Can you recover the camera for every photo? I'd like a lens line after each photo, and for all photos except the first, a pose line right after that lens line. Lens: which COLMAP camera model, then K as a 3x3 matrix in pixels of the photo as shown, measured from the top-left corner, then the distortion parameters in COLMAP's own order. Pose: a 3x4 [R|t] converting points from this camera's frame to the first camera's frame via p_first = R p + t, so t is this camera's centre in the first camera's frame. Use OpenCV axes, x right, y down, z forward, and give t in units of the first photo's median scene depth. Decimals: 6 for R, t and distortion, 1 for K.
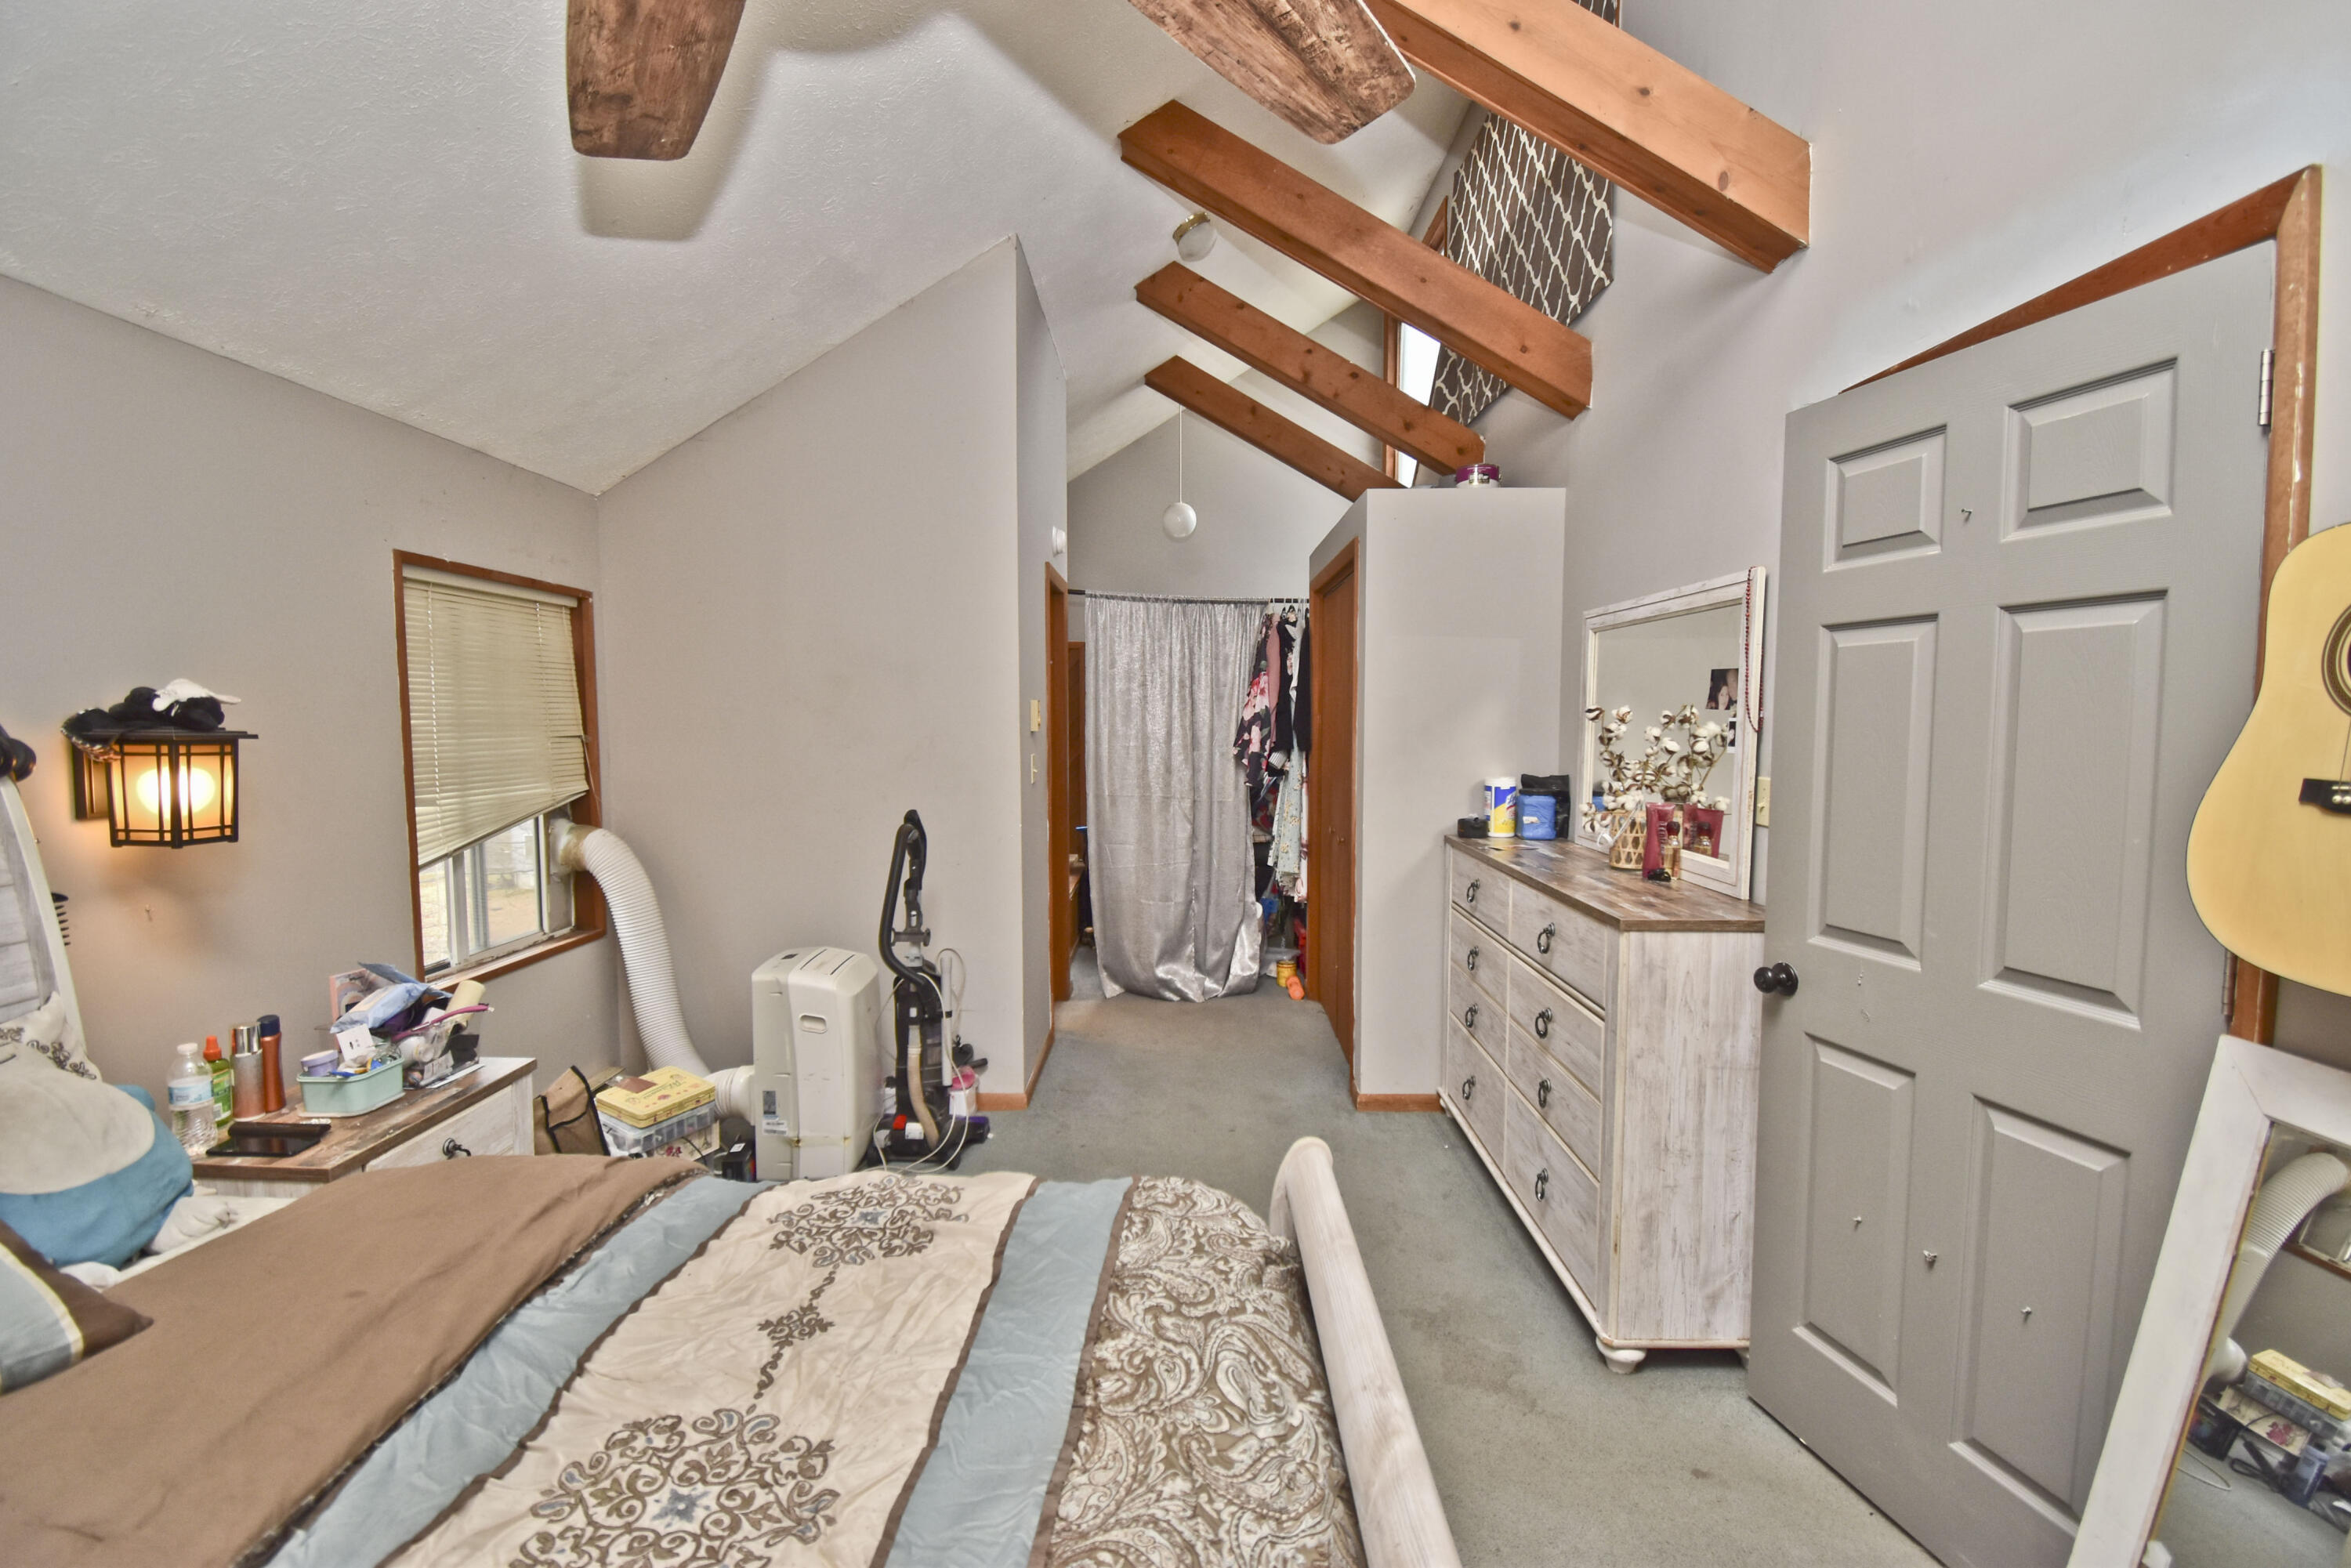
lens RADIAL K [[1132.0, 0, 1175.5], [0, 1132.0, 784.0], [0, 0, 1]] dist [-0.004111, -0.001244]
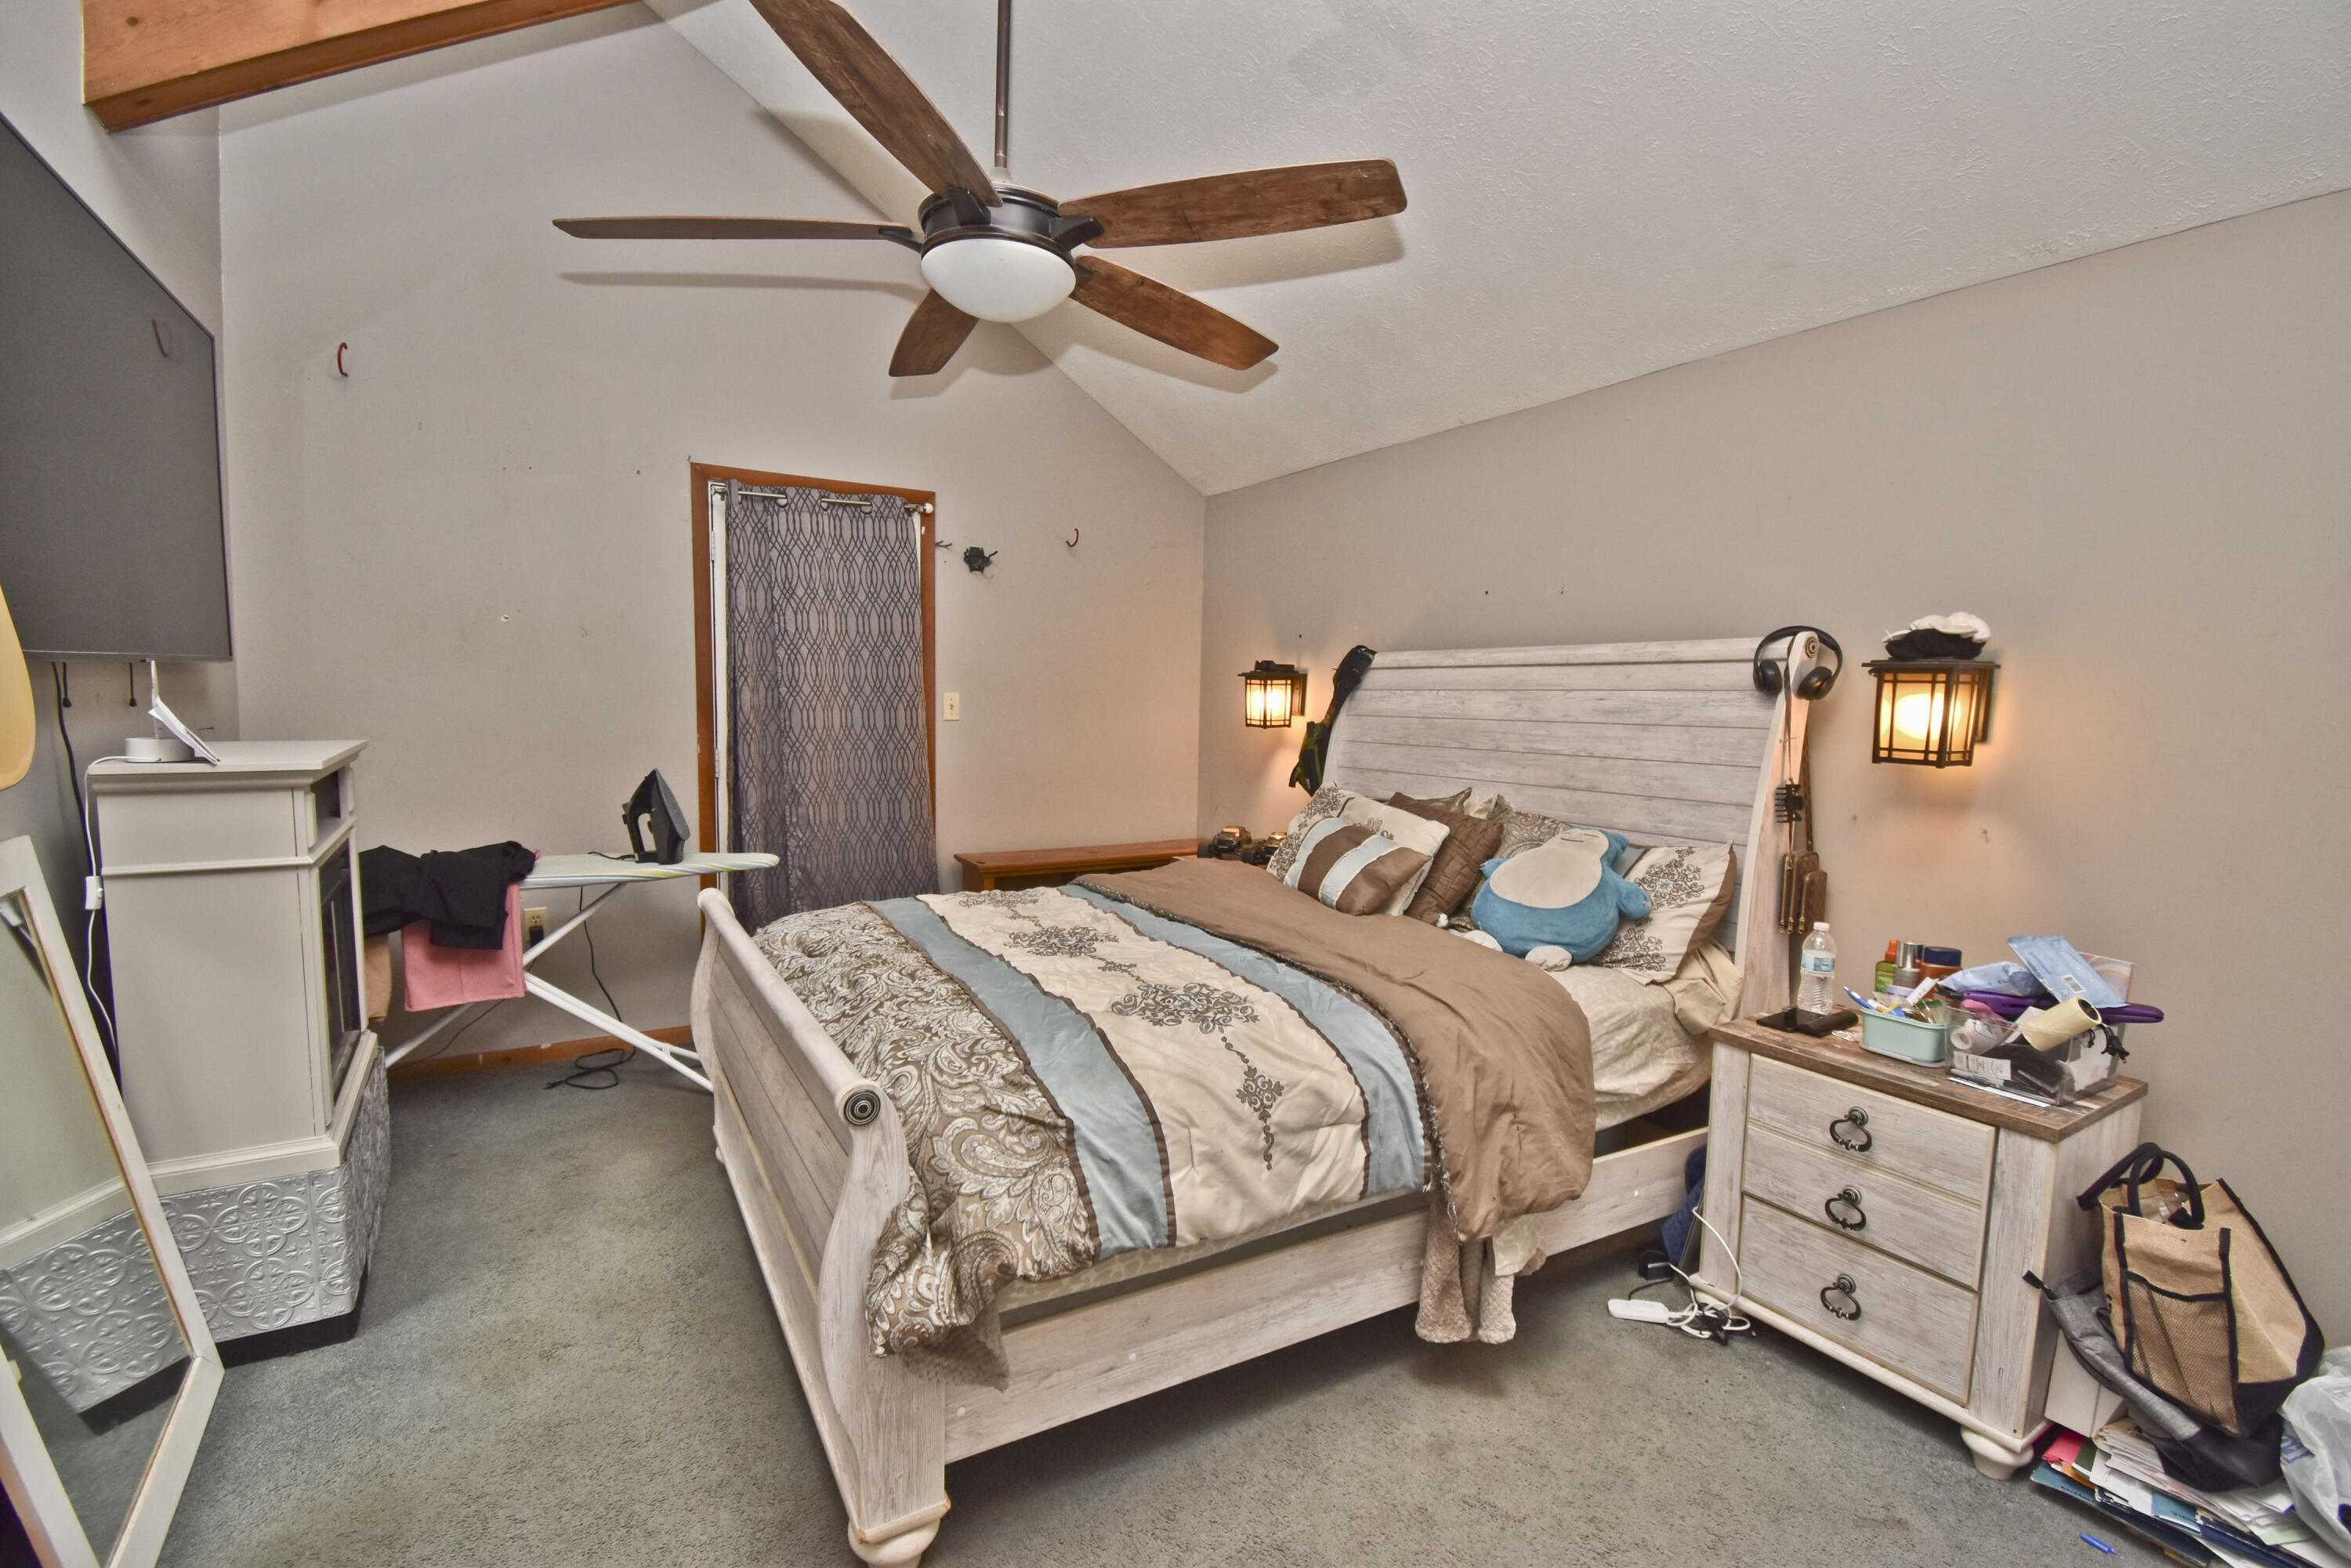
lens RADIAL K [[1132.0, 0, 1175.5], [0, 1132.0, 784.0], [0, 0, 1]] dist [-0.004111, -0.001244]
pose [[-0.869989, 0.019987, -0.492665, 0.294263], [-0.052174, 0.989837, 0.132290, -0.035029], [0.490303, 0.140795, -0.860105, 1.606832]]
